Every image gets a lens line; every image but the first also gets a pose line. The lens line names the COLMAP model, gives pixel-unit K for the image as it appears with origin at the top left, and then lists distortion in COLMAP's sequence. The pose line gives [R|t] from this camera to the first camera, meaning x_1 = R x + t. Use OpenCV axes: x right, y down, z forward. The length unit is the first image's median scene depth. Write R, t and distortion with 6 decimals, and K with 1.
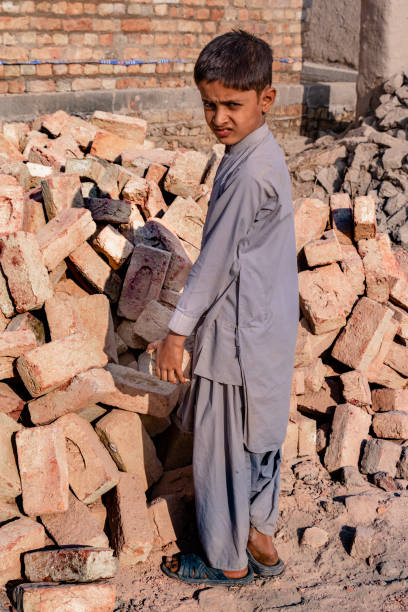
lens RADIAL K [[1067.3, 0, 204.0], [0, 1067.3, 306.0], [0, 0, 1]] dist [0.004679, 0.172521]
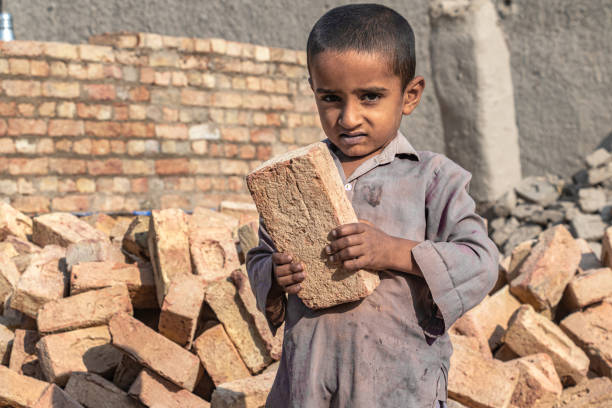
lens RADIAL K [[1478.8, 0, 306.0], [0, 1478.8, 204.0], [0, 0, 1]] dist [0.007671, 0.186590]
pose [[0.983199, -0.101820, 0.151502, -0.135970], [0.143905, 0.942974, -0.300154, 0.100419], [-0.112301, 0.316913, 0.941783, -0.013150]]
